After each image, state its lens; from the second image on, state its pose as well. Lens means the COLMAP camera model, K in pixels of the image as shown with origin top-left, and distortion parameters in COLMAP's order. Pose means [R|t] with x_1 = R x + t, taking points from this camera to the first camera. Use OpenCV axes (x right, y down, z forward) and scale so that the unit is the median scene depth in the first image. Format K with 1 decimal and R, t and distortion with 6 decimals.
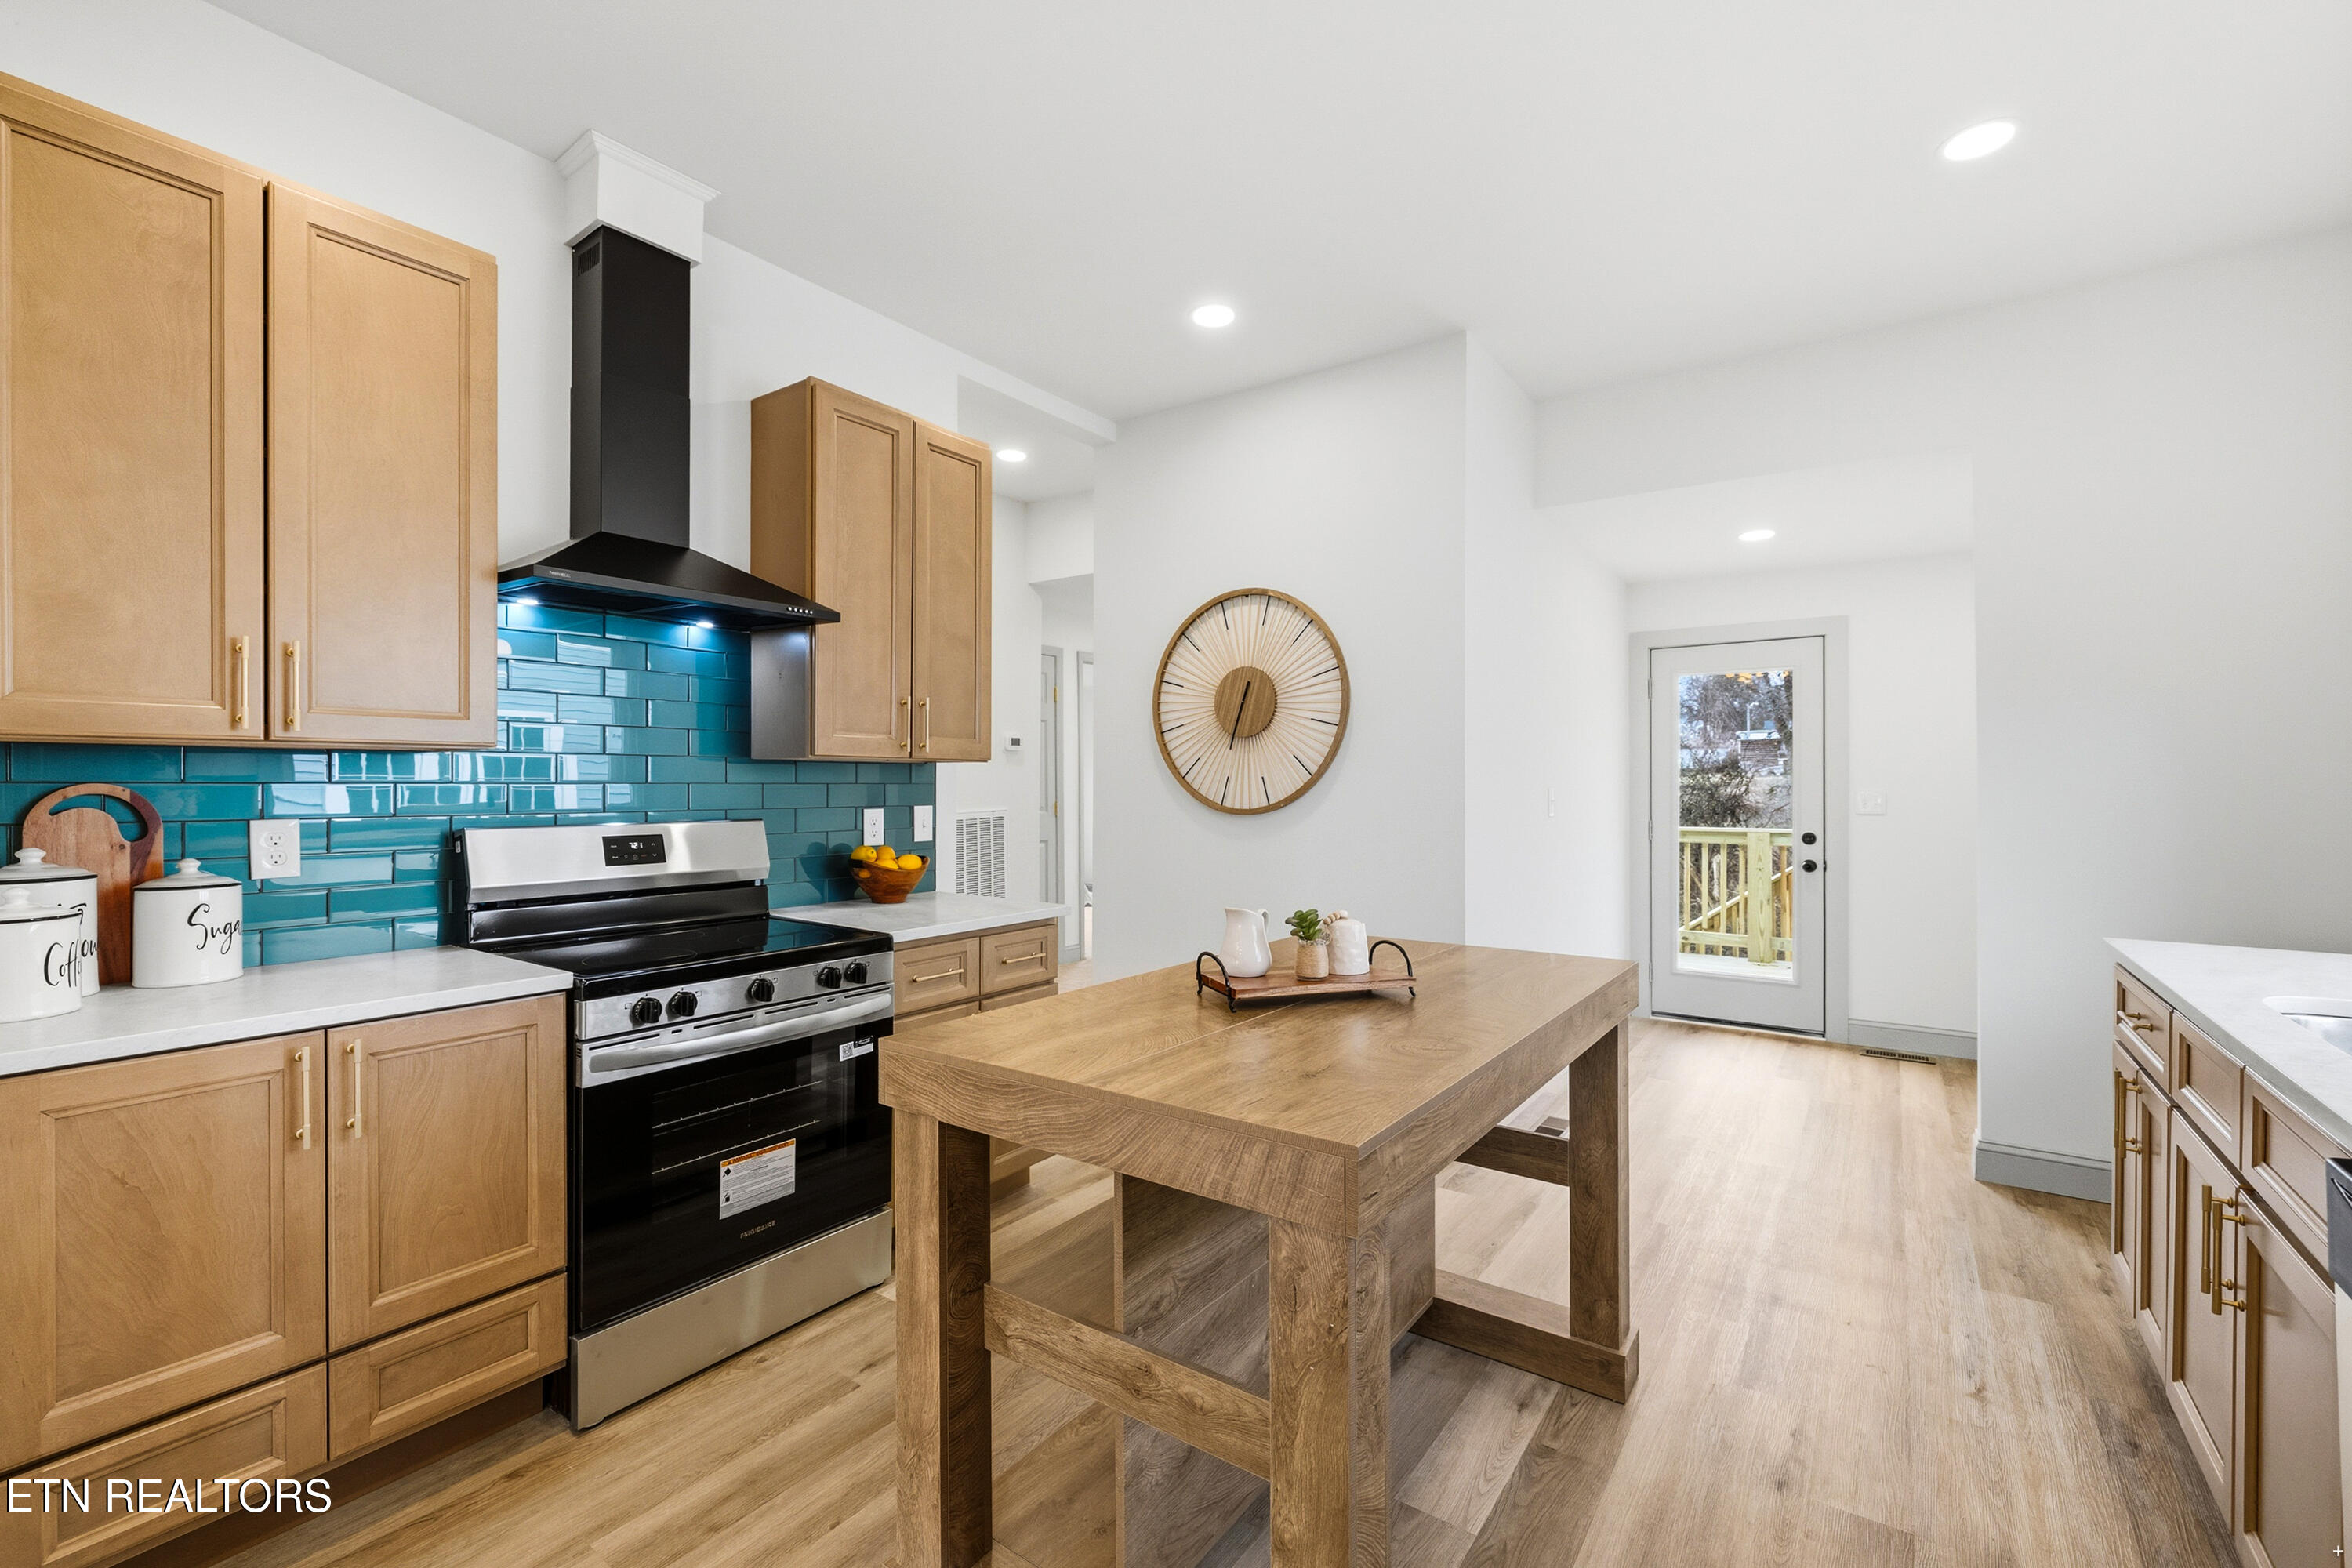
lens RADIAL K [[1011.6, 0, 1172.5], [0, 1011.6, 792.0], [0, 0, 1]] dist [0.002084, 0.000316]
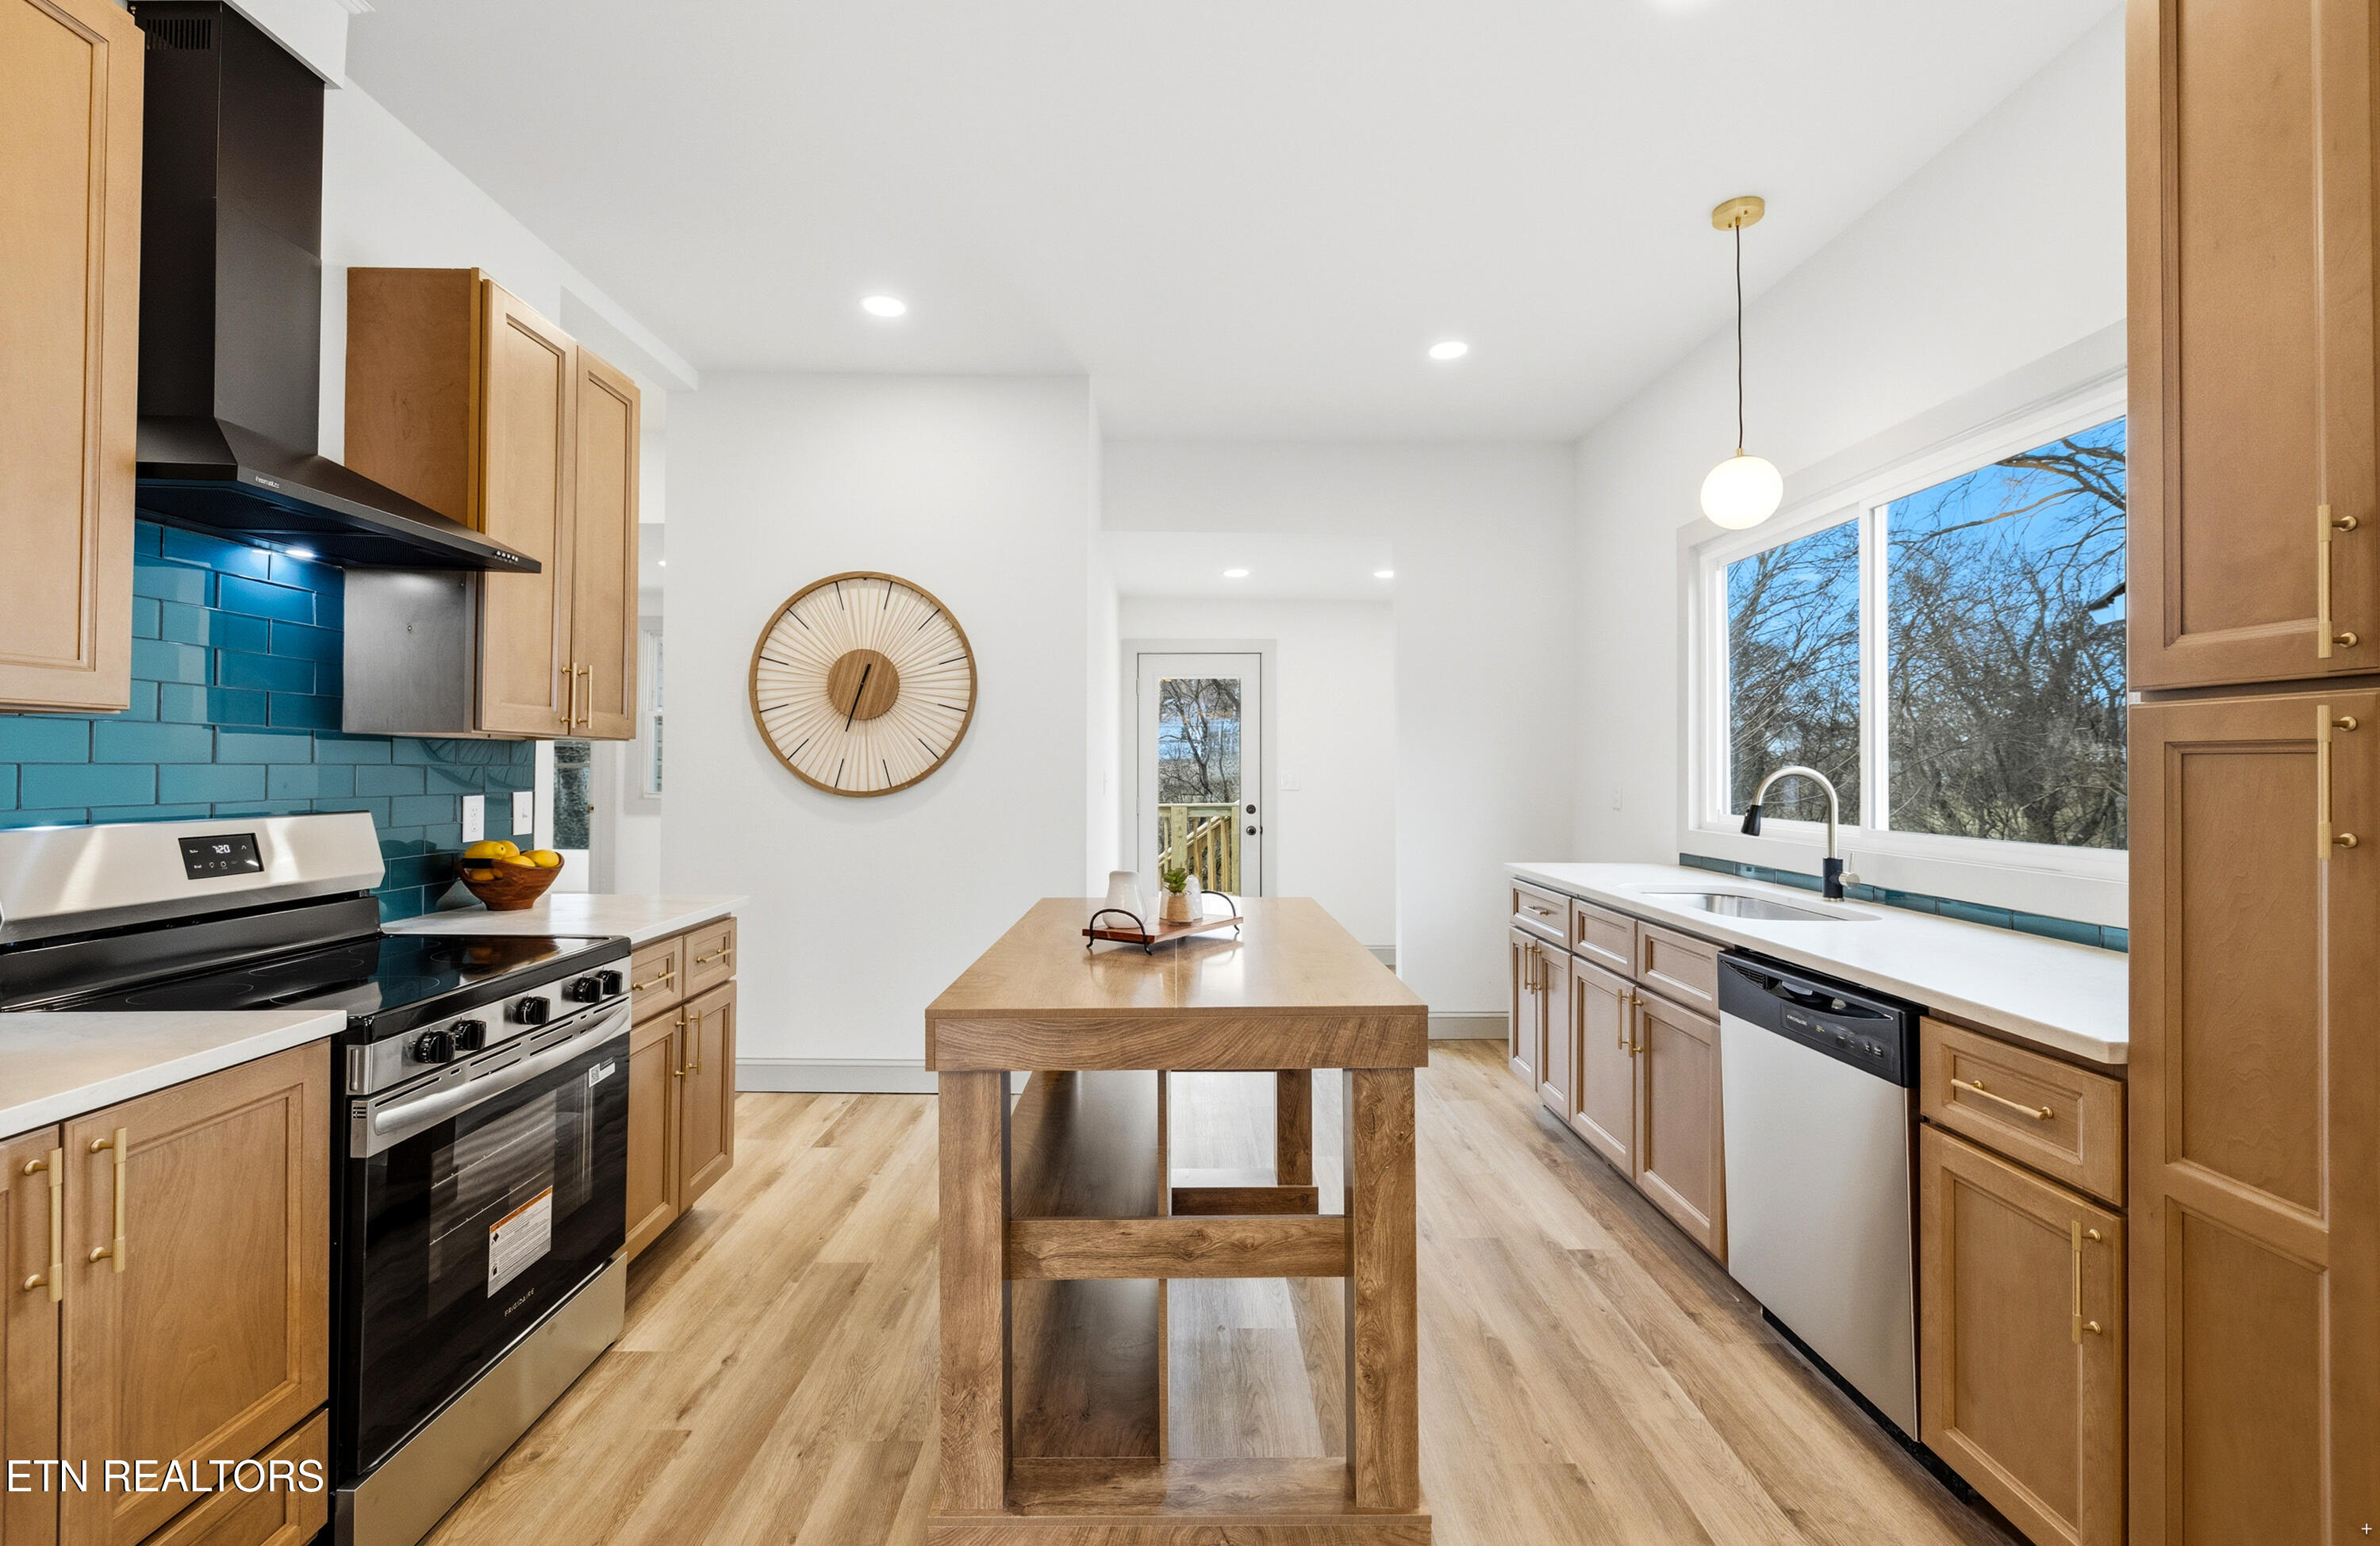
lens RADIAL K [[1031.7, 0, 1192.6], [0, 1031.7, 761.4], [0, 0, 1]] dist [0.003160, 0.000278]
pose [[0.799569, 0.005105, 0.600553, -0.350701], [0.002841, 0.999921, -0.012283, 0.000725], [-0.600568, 0.011527, 0.799491, -0.009716]]
